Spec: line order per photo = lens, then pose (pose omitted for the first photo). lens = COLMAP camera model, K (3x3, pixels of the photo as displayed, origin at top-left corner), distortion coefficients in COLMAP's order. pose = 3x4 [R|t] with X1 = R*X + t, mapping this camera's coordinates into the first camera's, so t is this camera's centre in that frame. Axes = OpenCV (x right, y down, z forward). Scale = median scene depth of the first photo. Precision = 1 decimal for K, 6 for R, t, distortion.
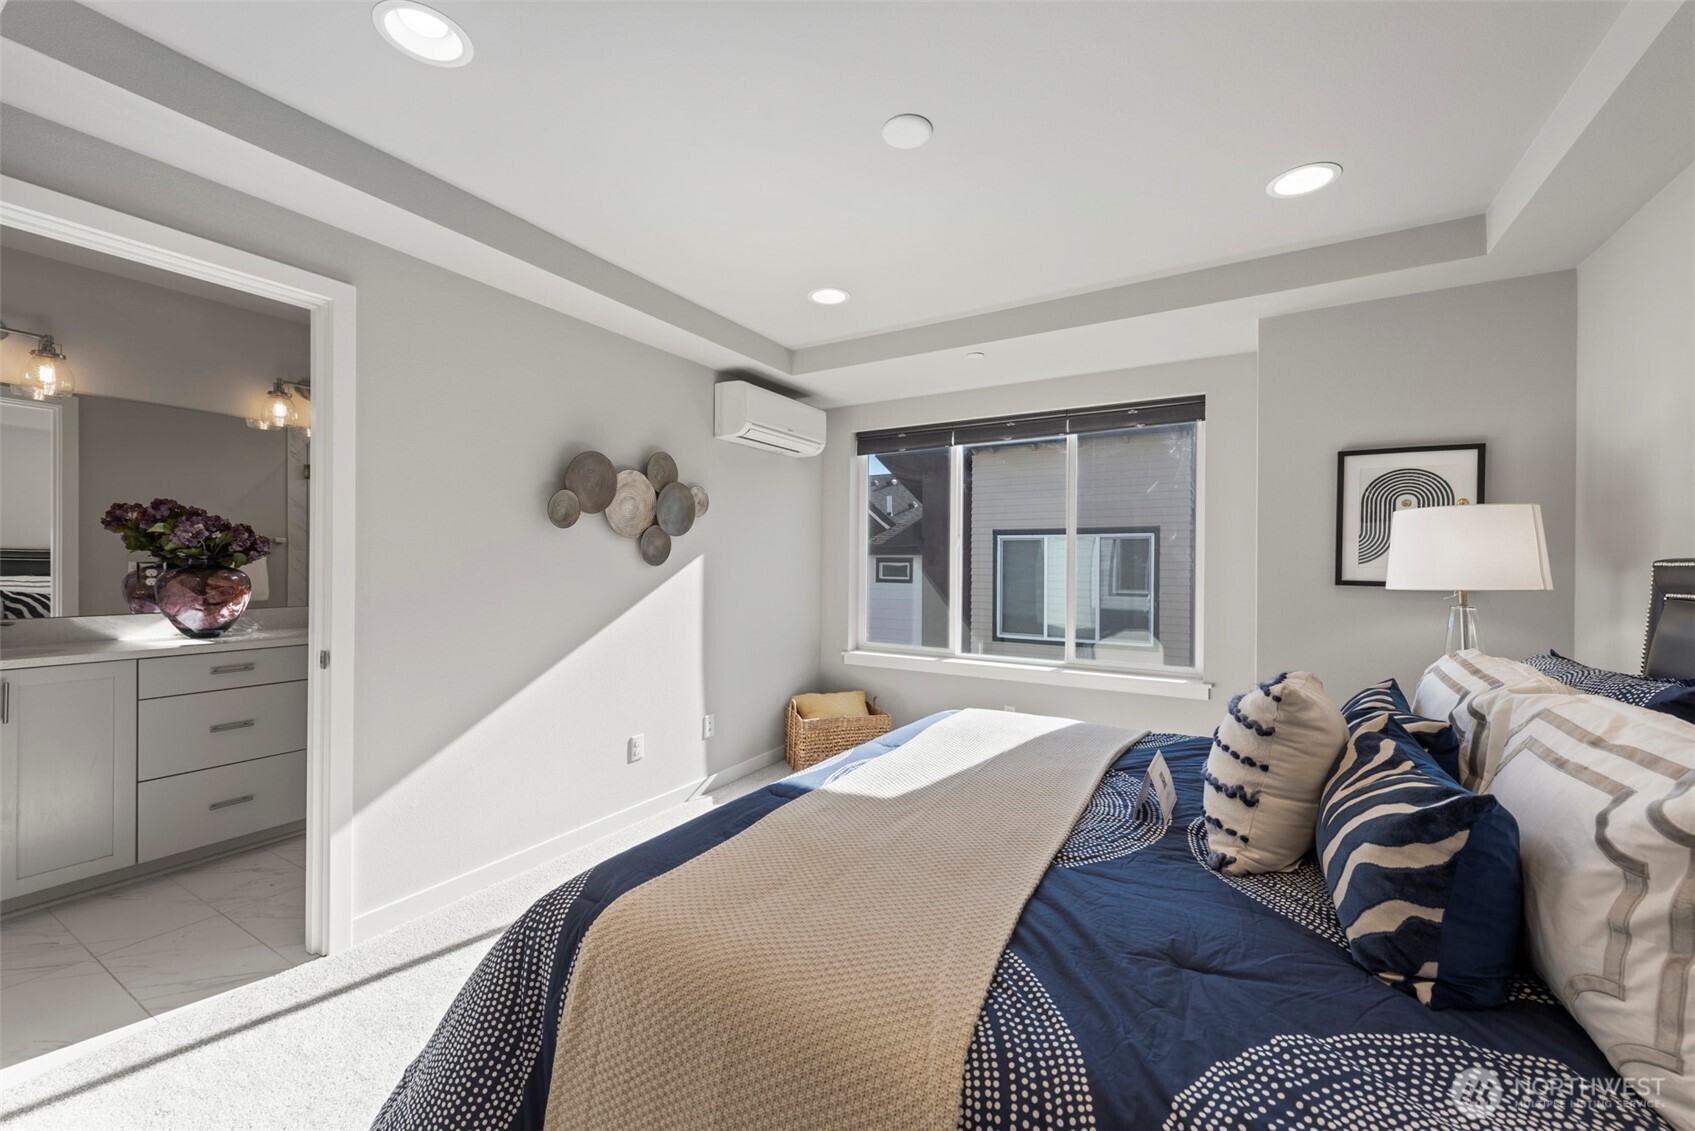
lens RADIAL K [[658.3, 0, 840.4], [0, 658.3, 565.8], [0, 0, 1]] dist [0.002662, -0.001568]
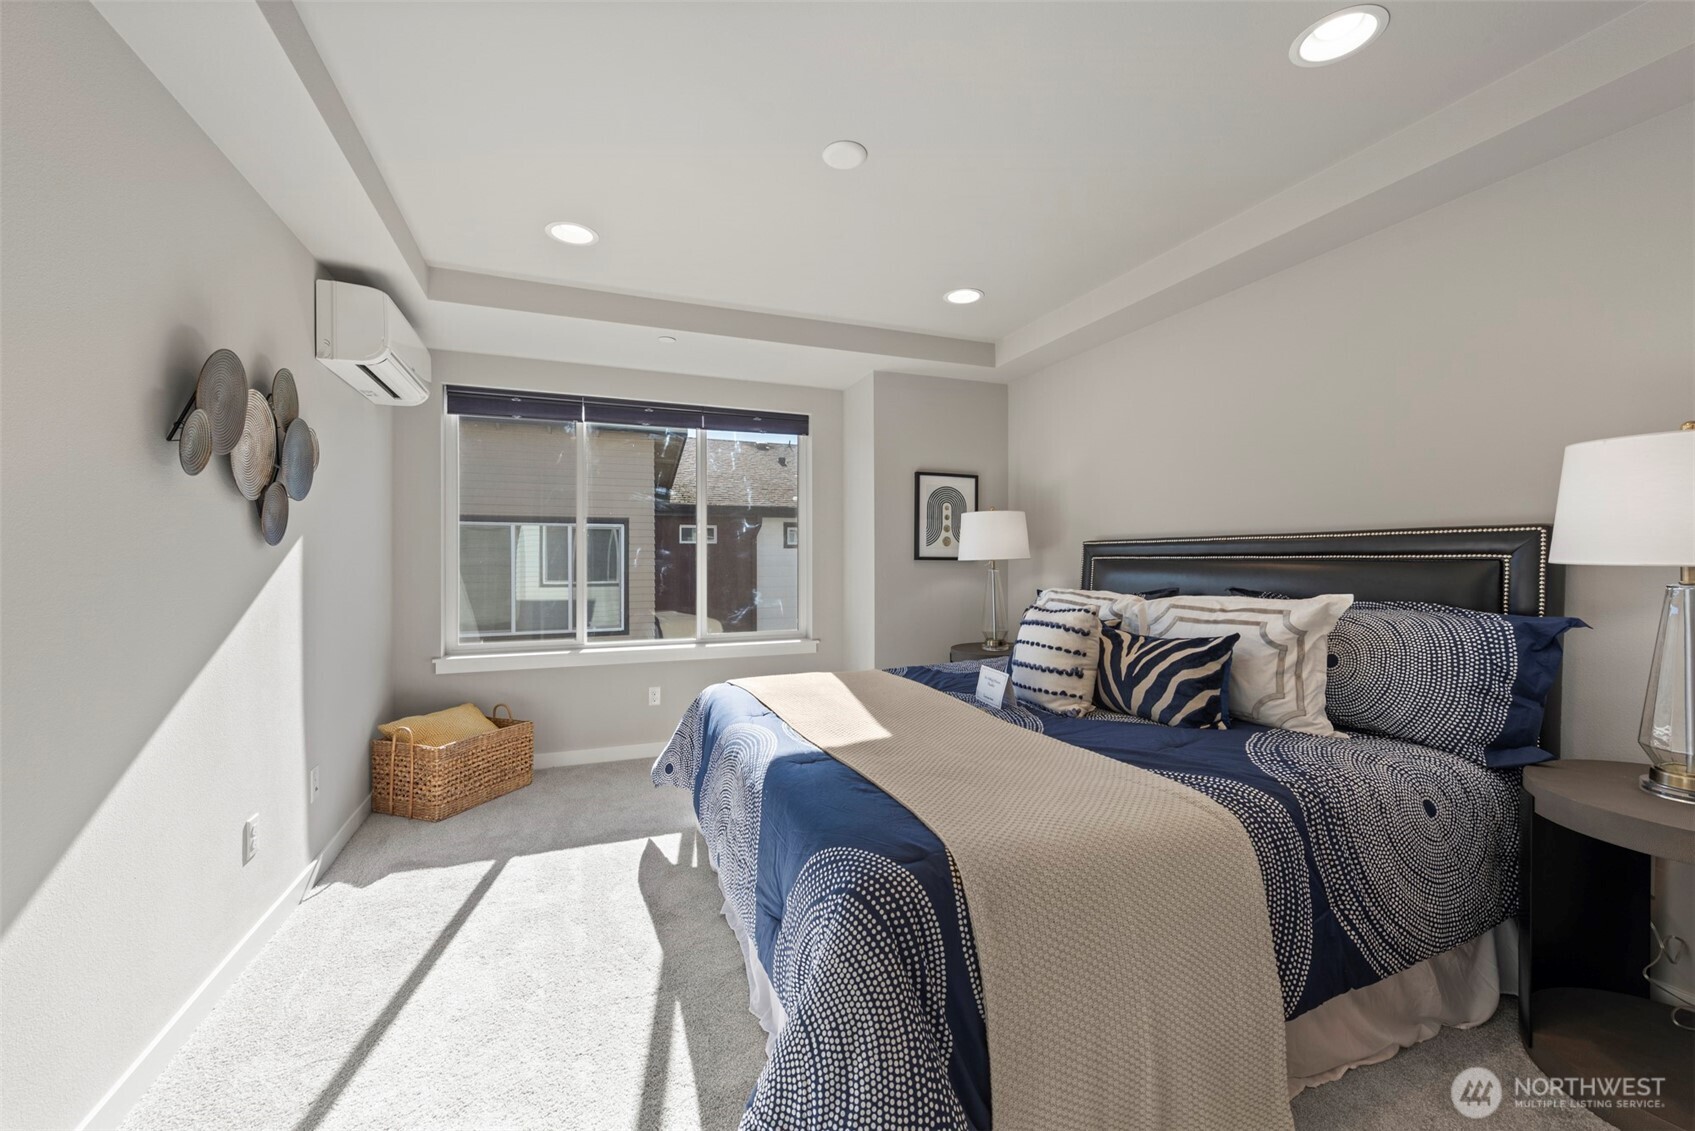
lens RADIAL K [[658.3, 0, 840.0], [0, 658.3, 561.1], [0, 0, 1]] dist [0.002662, -0.001568]
pose [[0.613233, -0.010937, 0.789827, -0.553894], [0.009152, 0.999935, 0.006740, 0.020435], [-0.789849, 0.003095, 0.613293, 0.217934]]
